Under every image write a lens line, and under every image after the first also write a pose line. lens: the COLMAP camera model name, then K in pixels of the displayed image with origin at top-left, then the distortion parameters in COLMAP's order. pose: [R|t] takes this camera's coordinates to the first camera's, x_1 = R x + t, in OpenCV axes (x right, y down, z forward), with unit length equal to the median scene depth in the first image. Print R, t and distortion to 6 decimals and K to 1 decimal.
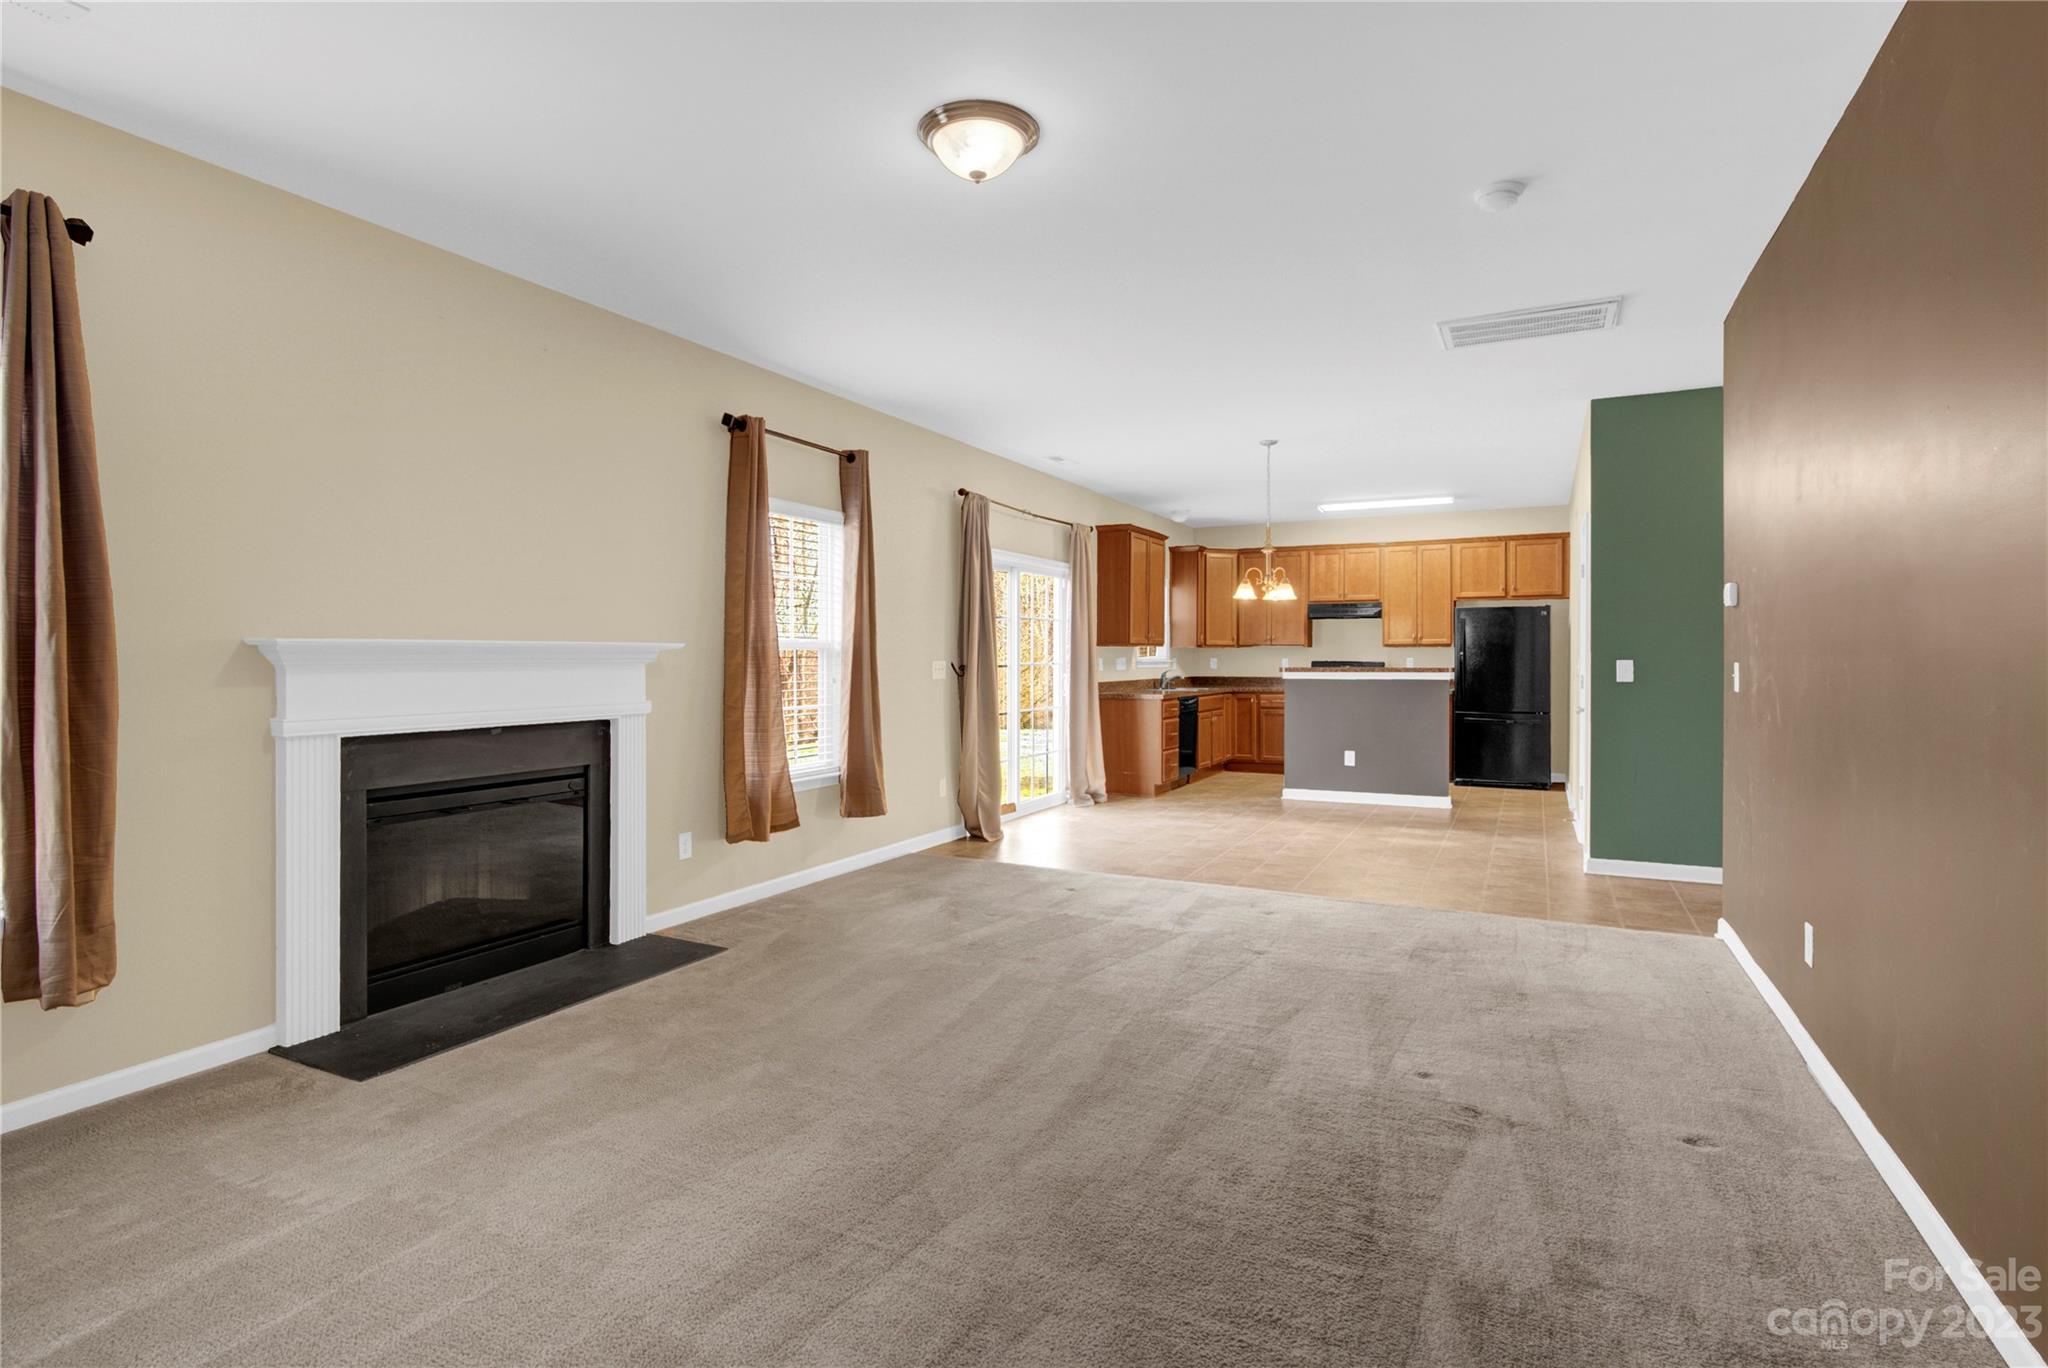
lens RADIAL K [[991.0, 0, 1029.0], [0, 991.0, 672.5], [0, 0, 1]] dist [-0.001507, -0.000148]
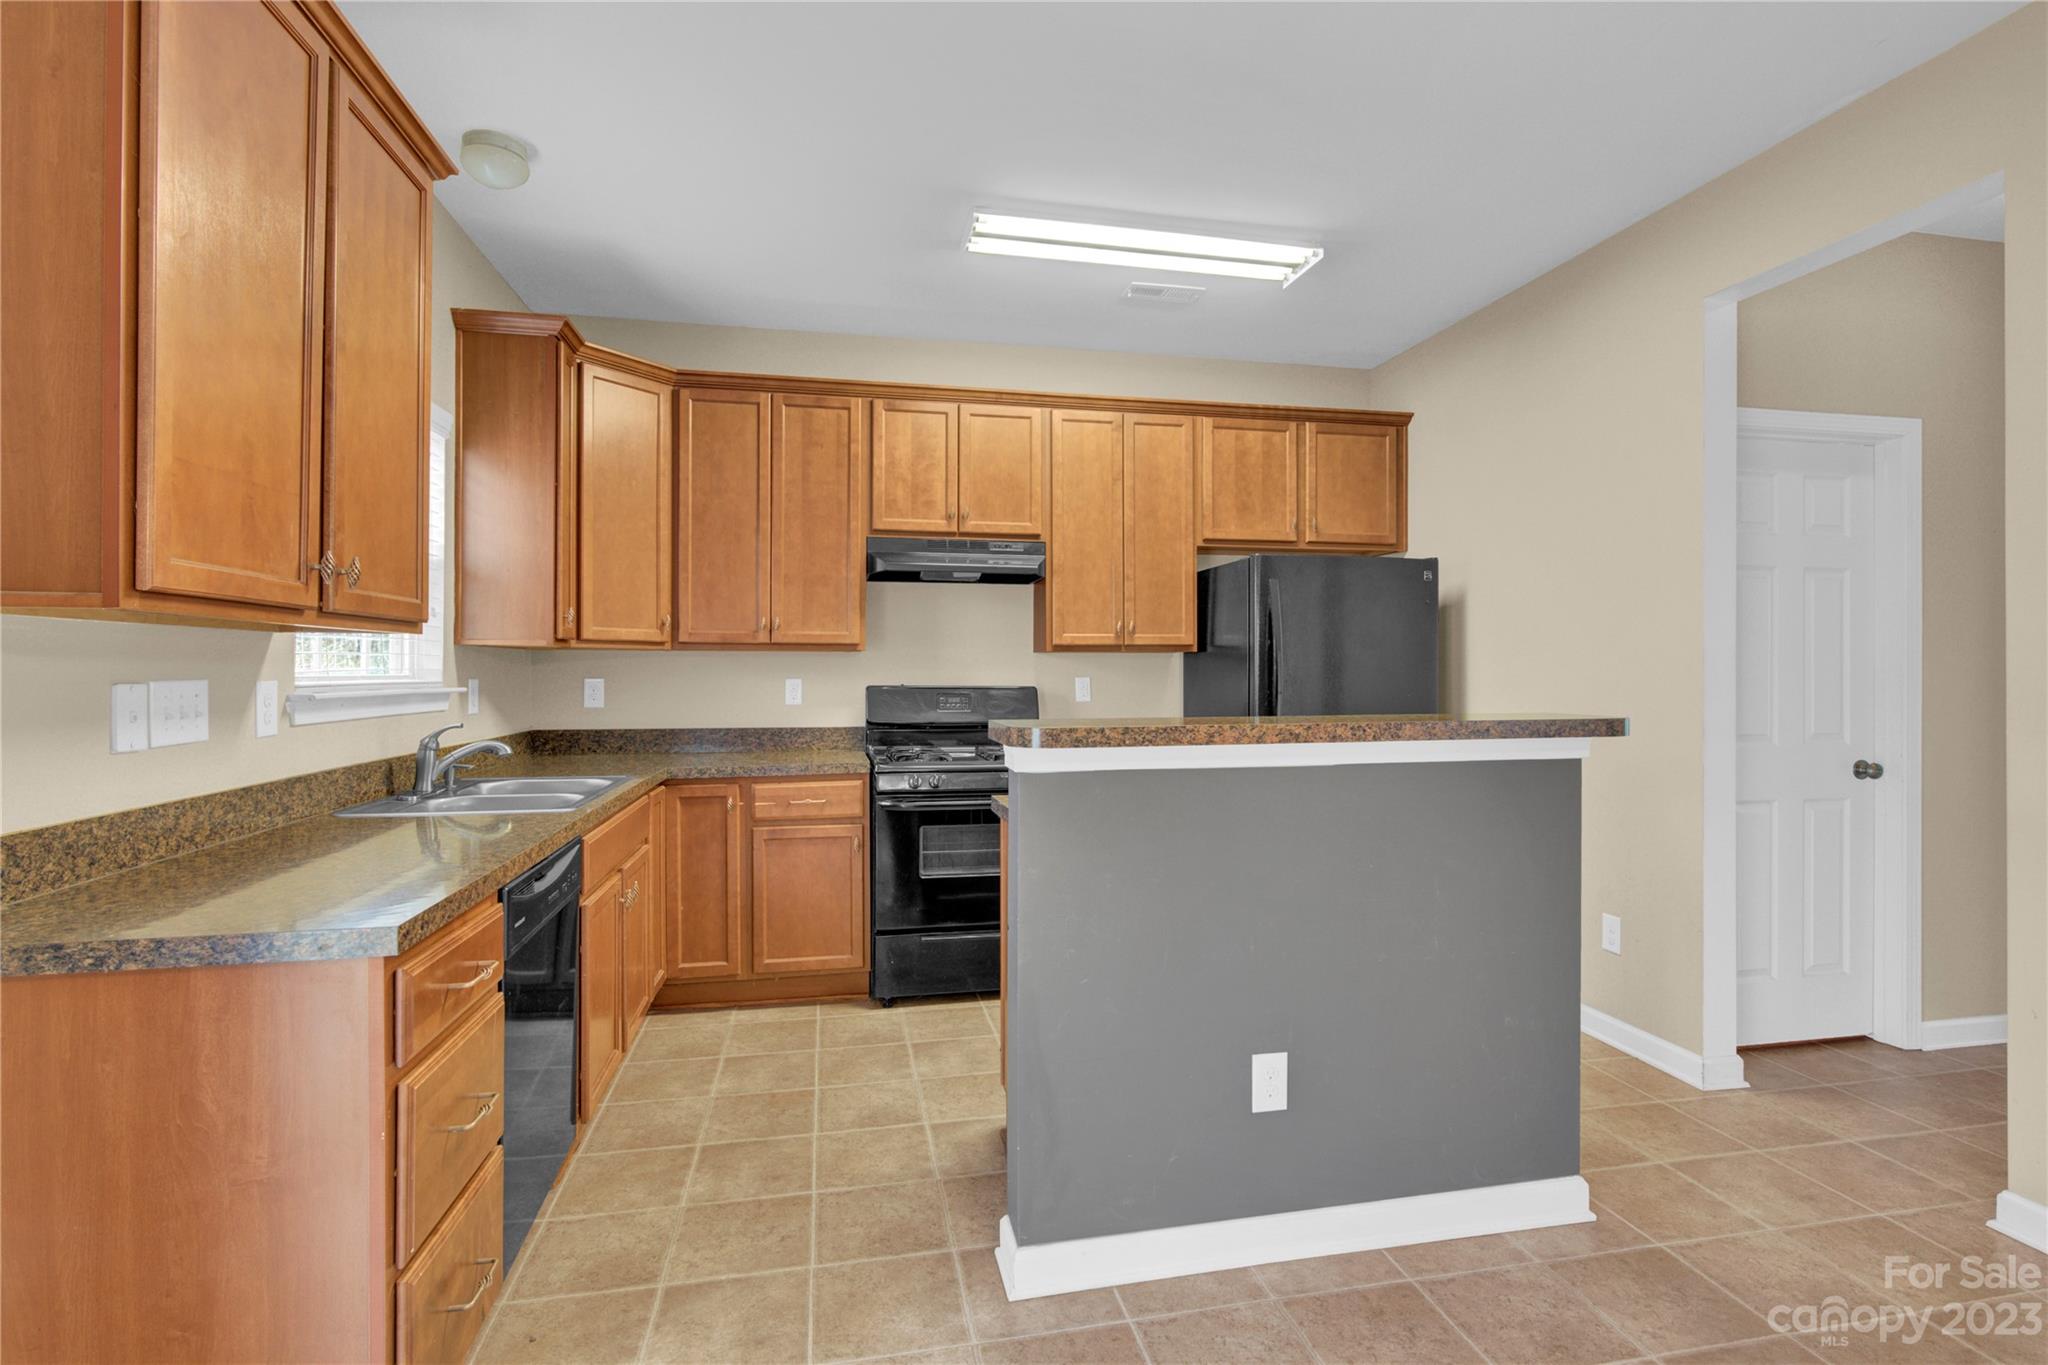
lens RADIAL K [[991.0, 0, 1029.0], [0, 991.0, 671.0], [0, 0, 1]] dist [-0.001507, -0.000148]
pose [[0.789731, 0.000658, 0.613452, 0.096790], [0.009773, 0.999859, -0.013654, -0.011904], [-0.613375, 0.016778, 0.789614, 0.667141]]
